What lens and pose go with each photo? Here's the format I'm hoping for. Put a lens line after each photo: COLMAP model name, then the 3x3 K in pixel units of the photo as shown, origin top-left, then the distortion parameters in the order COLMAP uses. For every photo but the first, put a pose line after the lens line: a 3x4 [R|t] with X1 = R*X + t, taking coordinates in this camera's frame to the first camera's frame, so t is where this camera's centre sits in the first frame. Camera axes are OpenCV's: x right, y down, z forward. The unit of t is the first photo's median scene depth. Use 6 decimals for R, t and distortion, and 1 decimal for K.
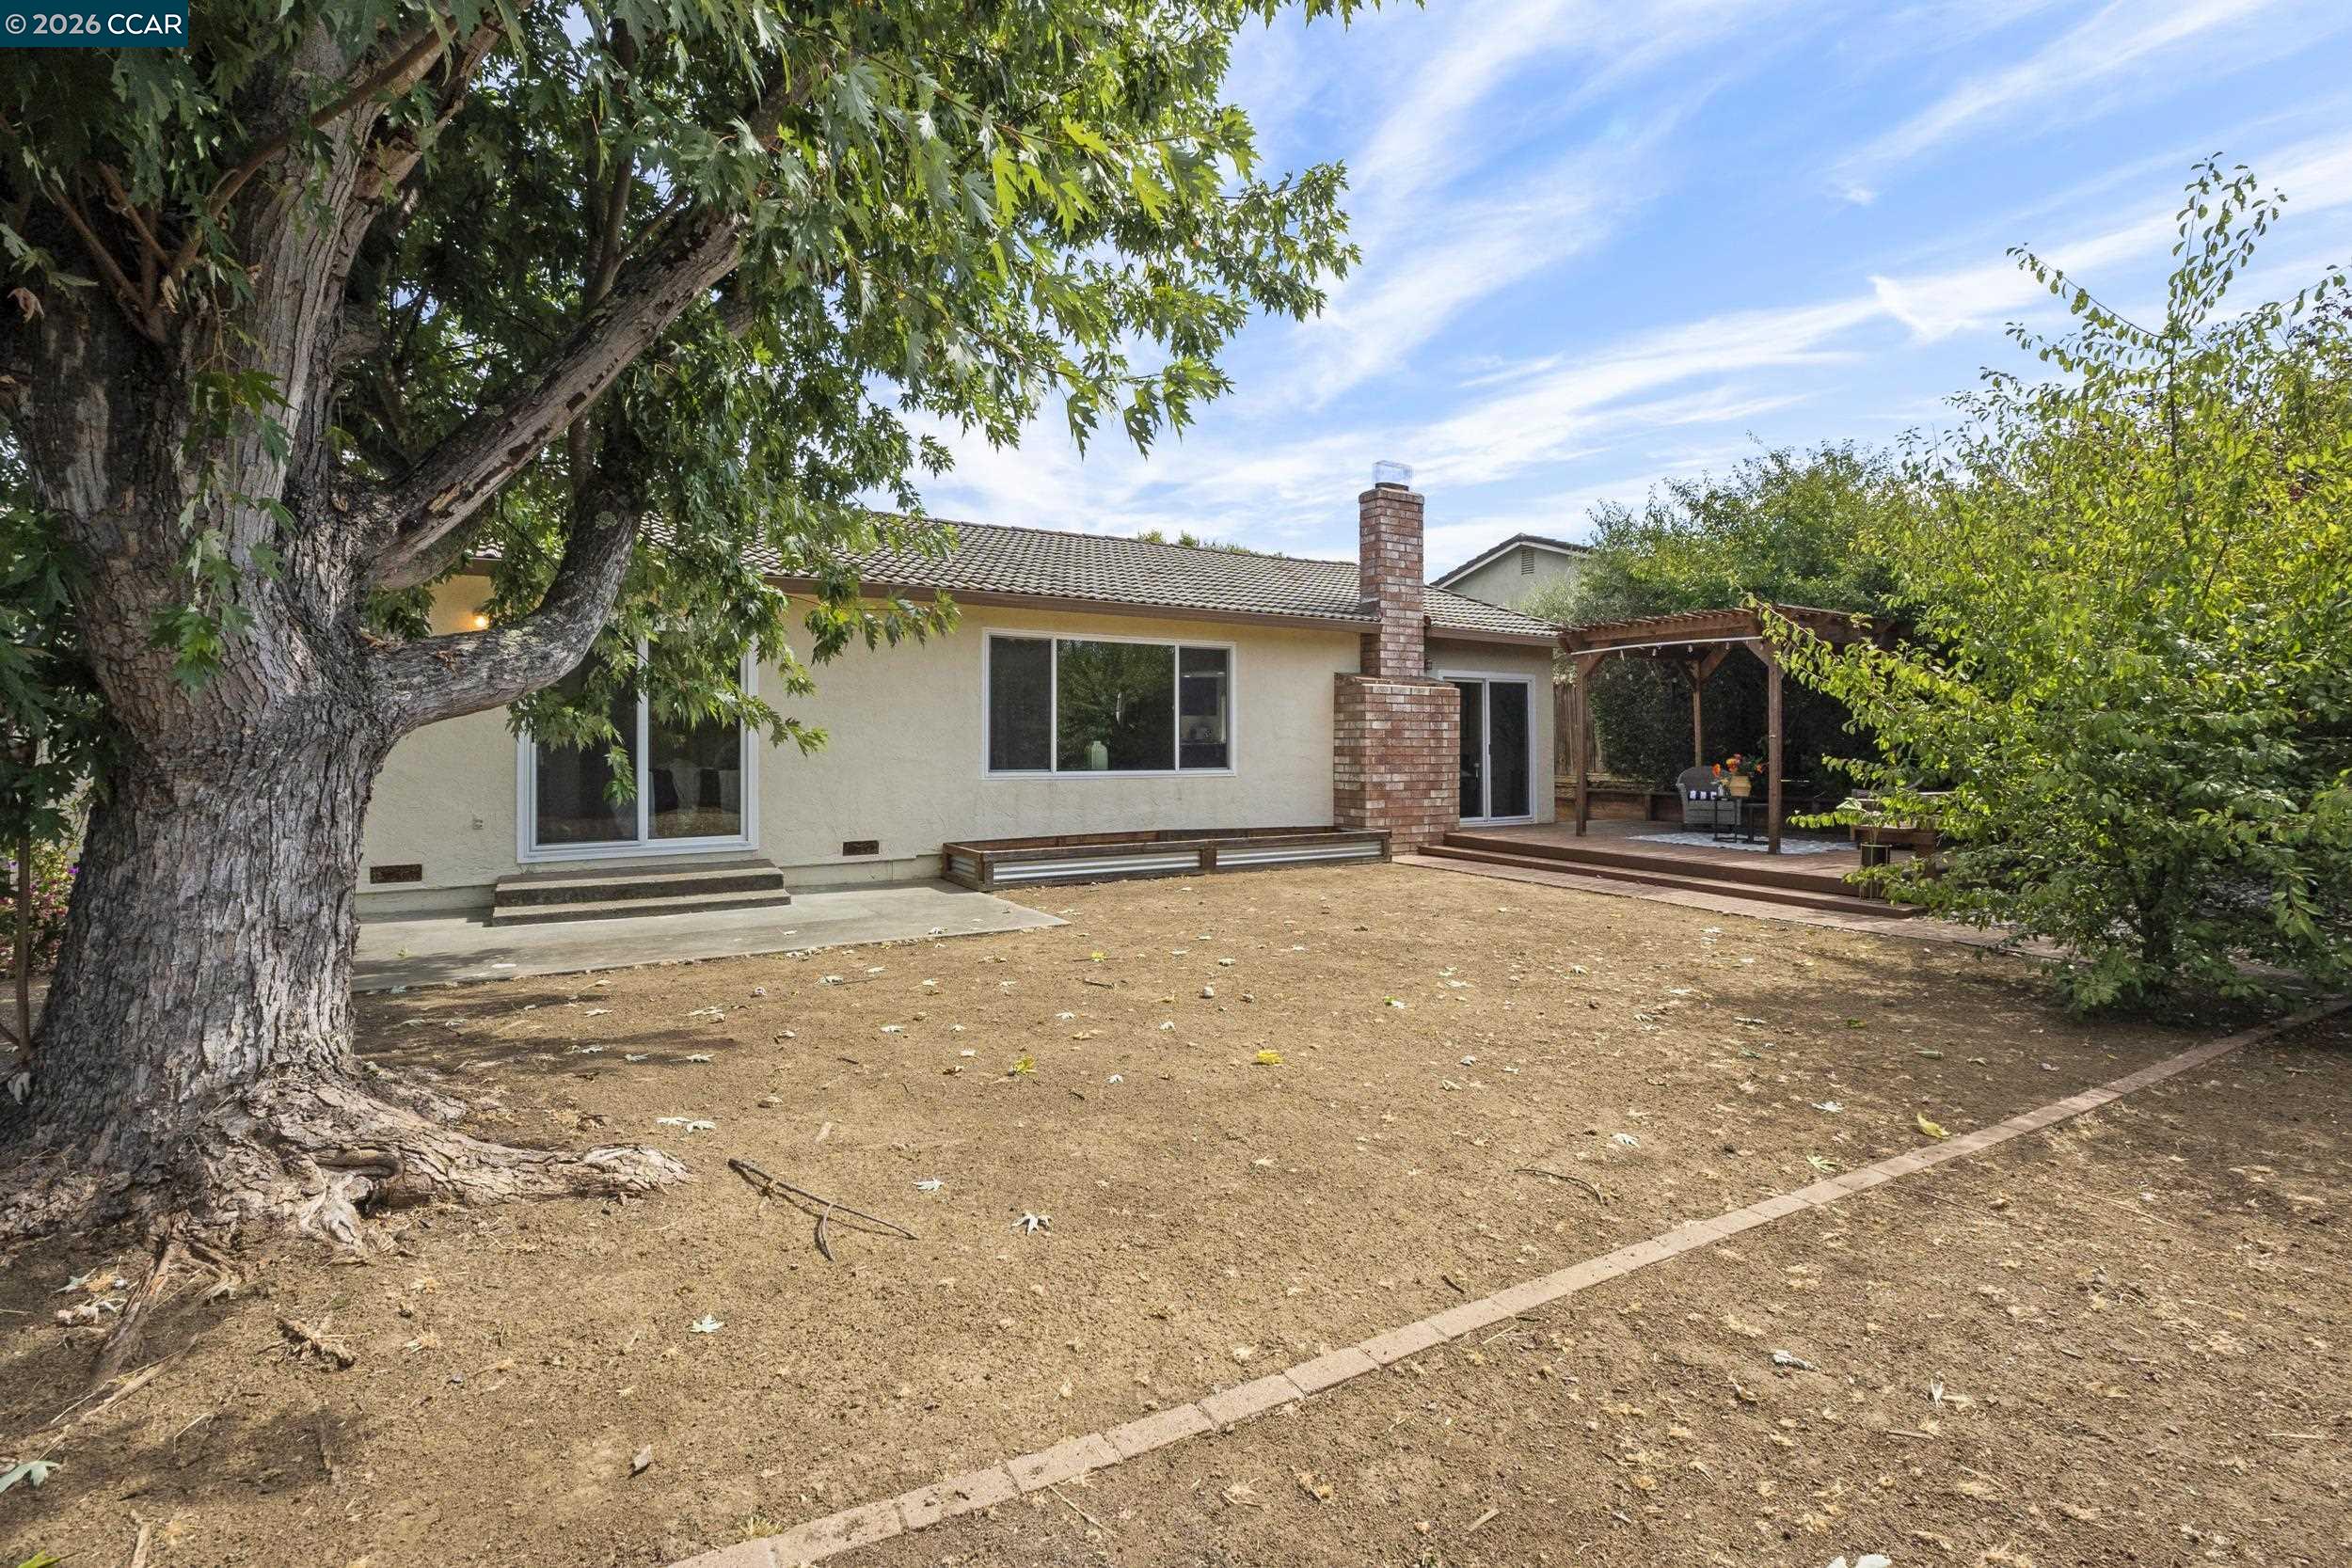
lens RADIAL K [[1062.2, 0, 1194.6], [0, 1062.2, 760.4], [0, 0, 1]] dist [-0.009365, -0.000503]
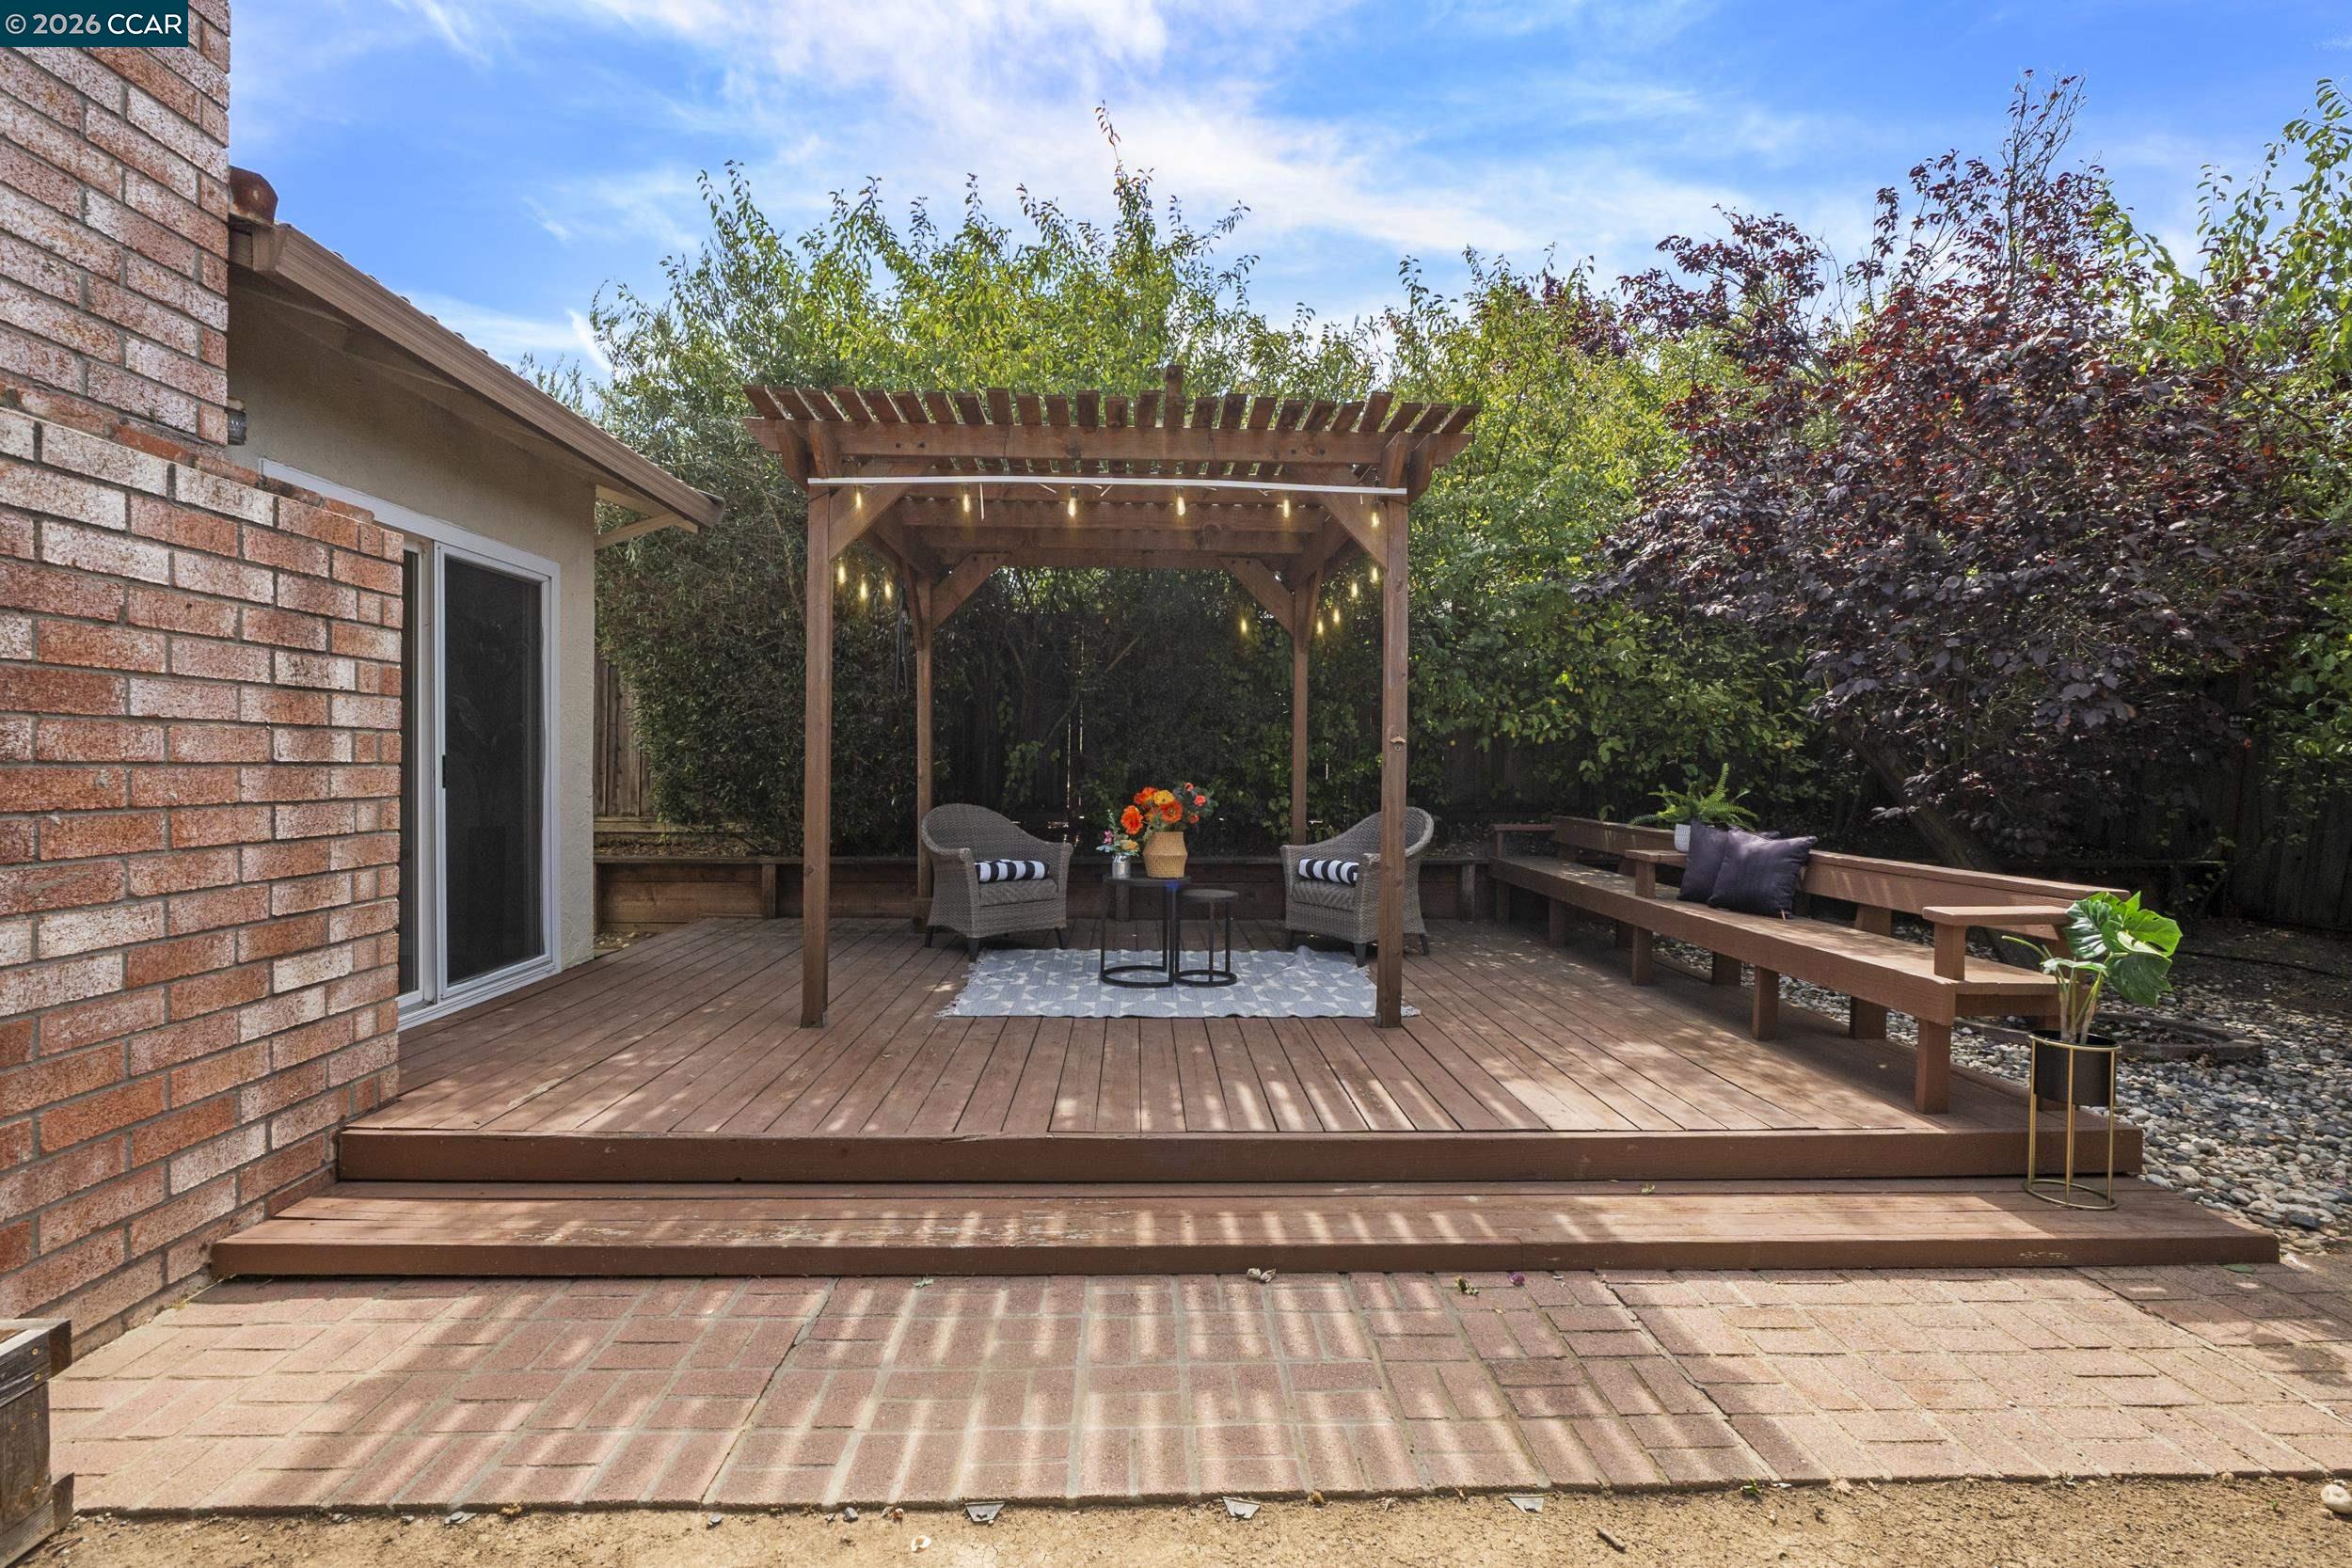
lens RADIAL K [[1062.2, 0, 1173.5], [0, 1062.2, 762.7], [0, 0, 1]] dist [-0.009365, -0.000503]
pose [[0.479948, 0.001784, 0.877295, 0.121688], [0.004937, 0.999977, -0.004734, -0.011122], [-0.877283, 0.006603, 0.479927, 0.741920]]
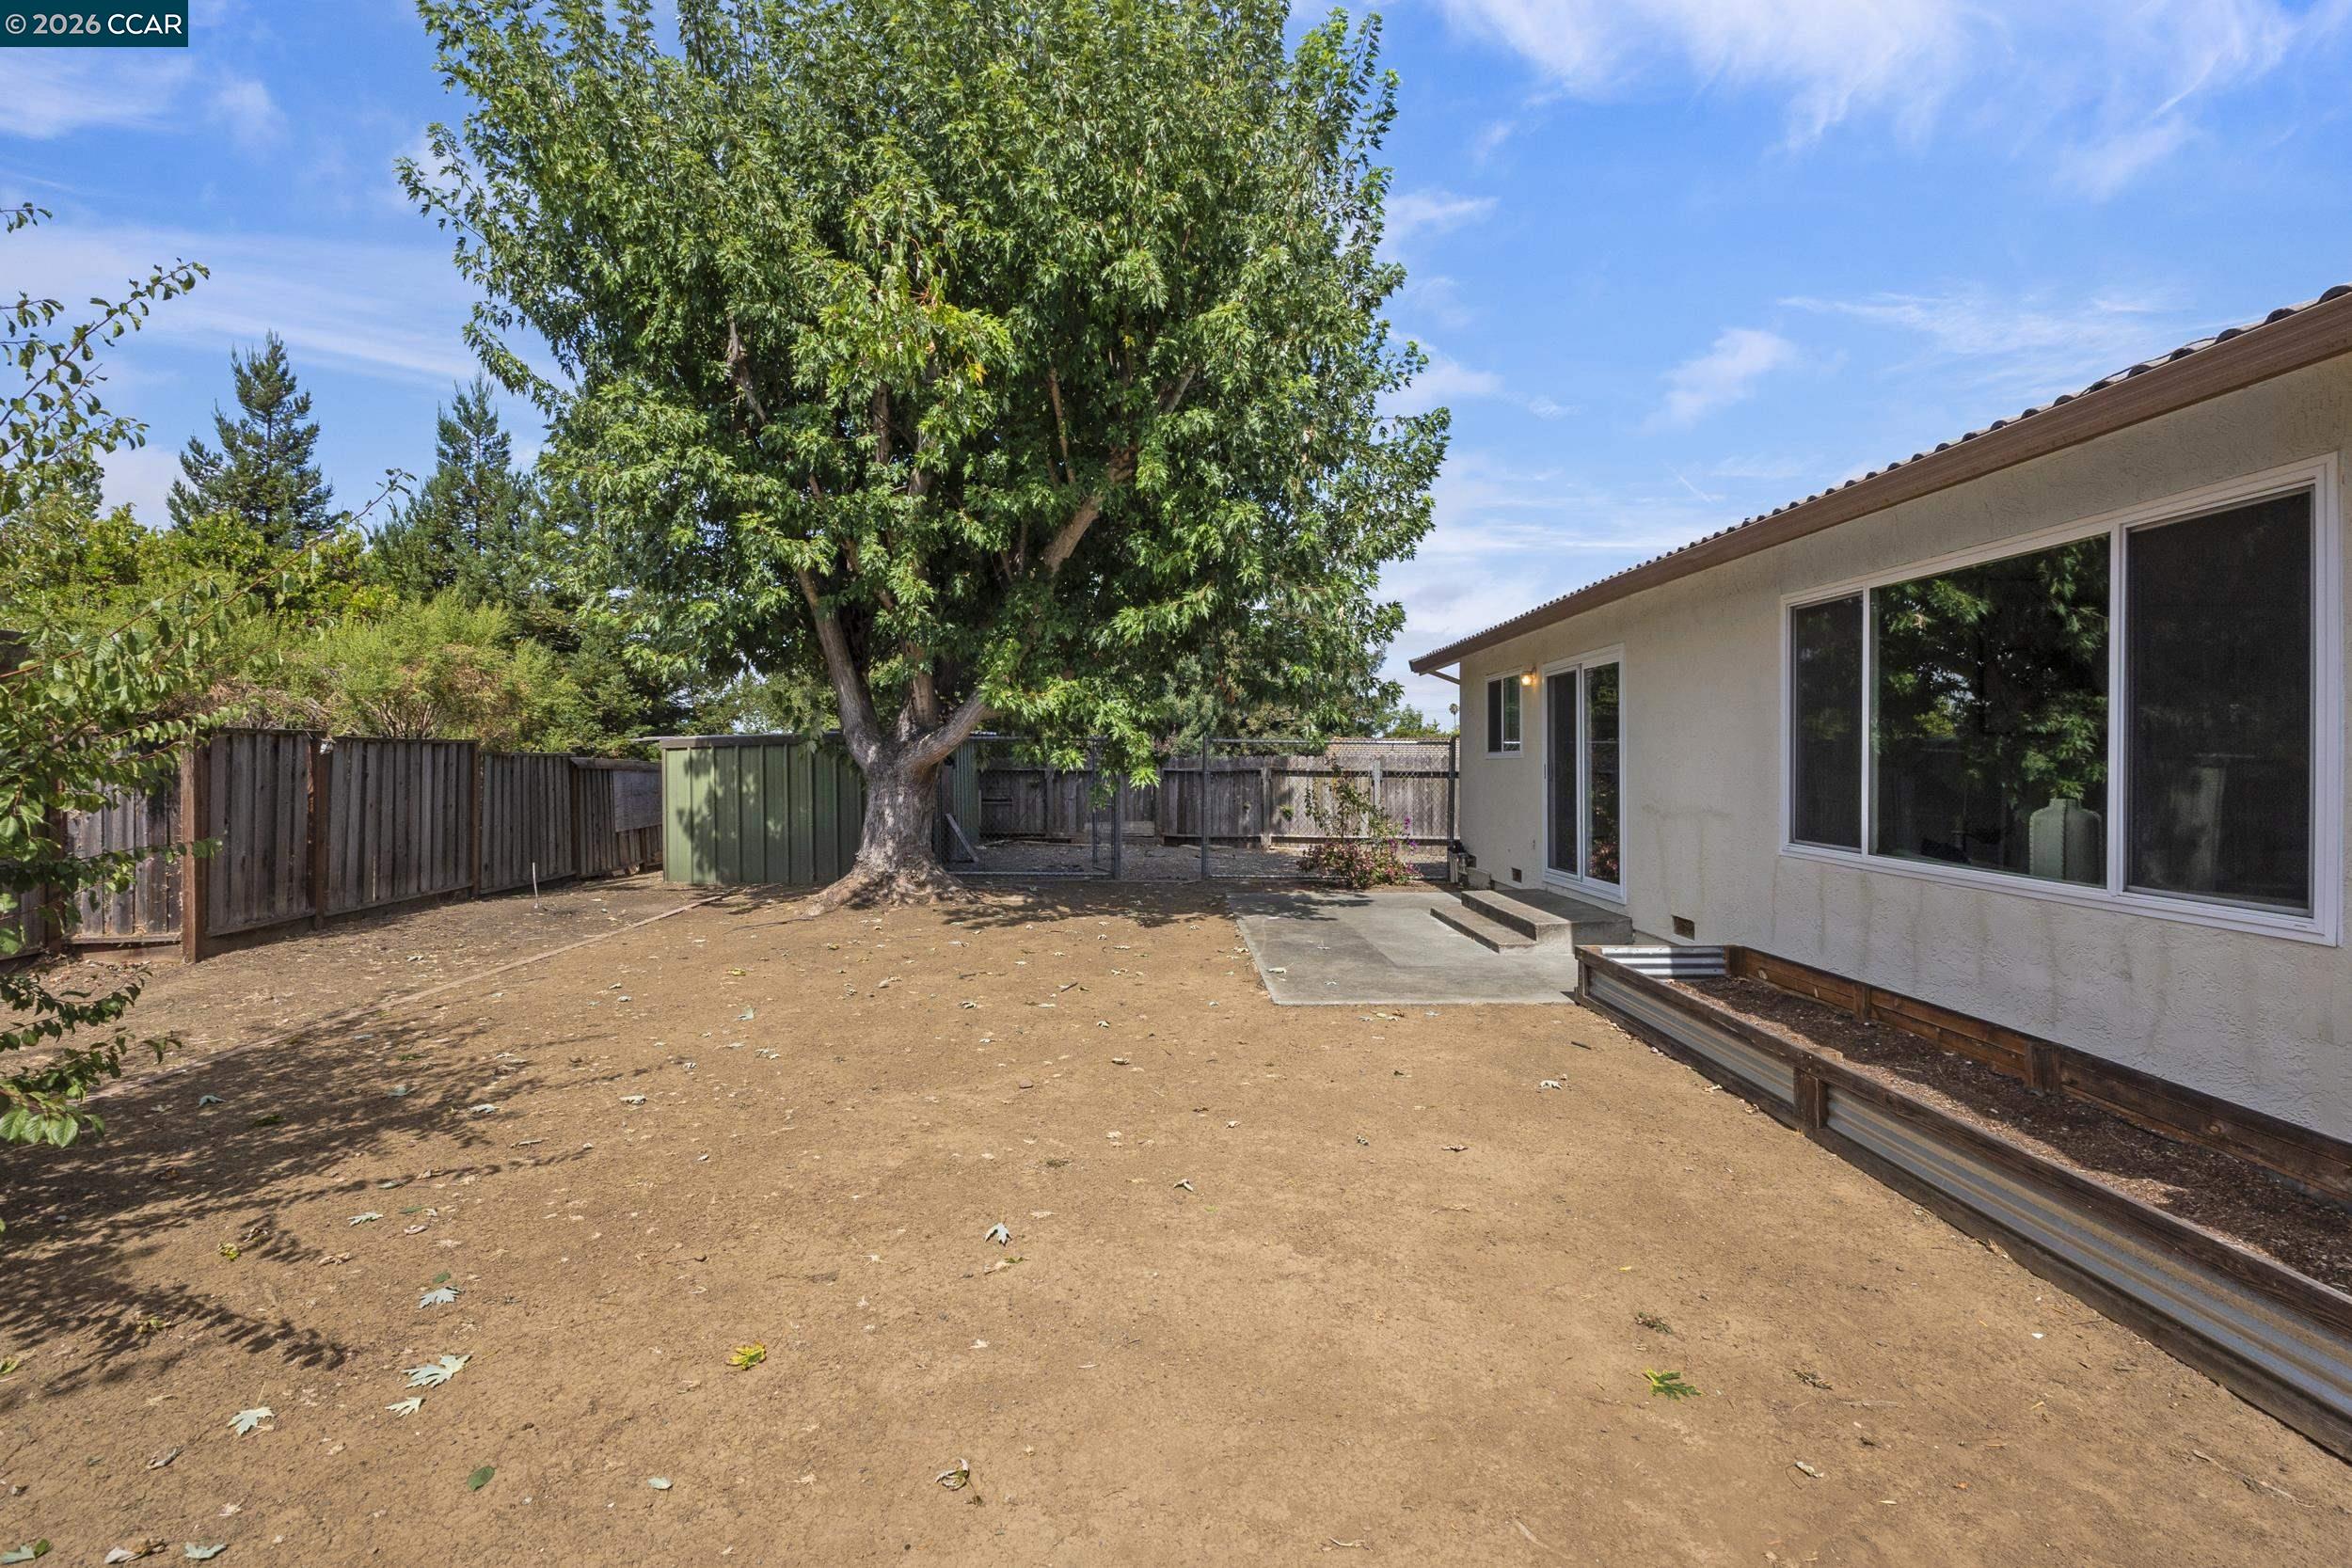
lens RADIAL K [[1062.2, 0, 1177.9], [0, 1062.2, 768.4], [0, 0, 1]] dist [-0.009365, -0.000503]
pose [[-0.500592, 0.001971, -0.865681, 0.403235], [-0.017687, 0.999765, 0.012504, -0.026710], [0.865503, 0.021571, -0.500440, 0.832253]]
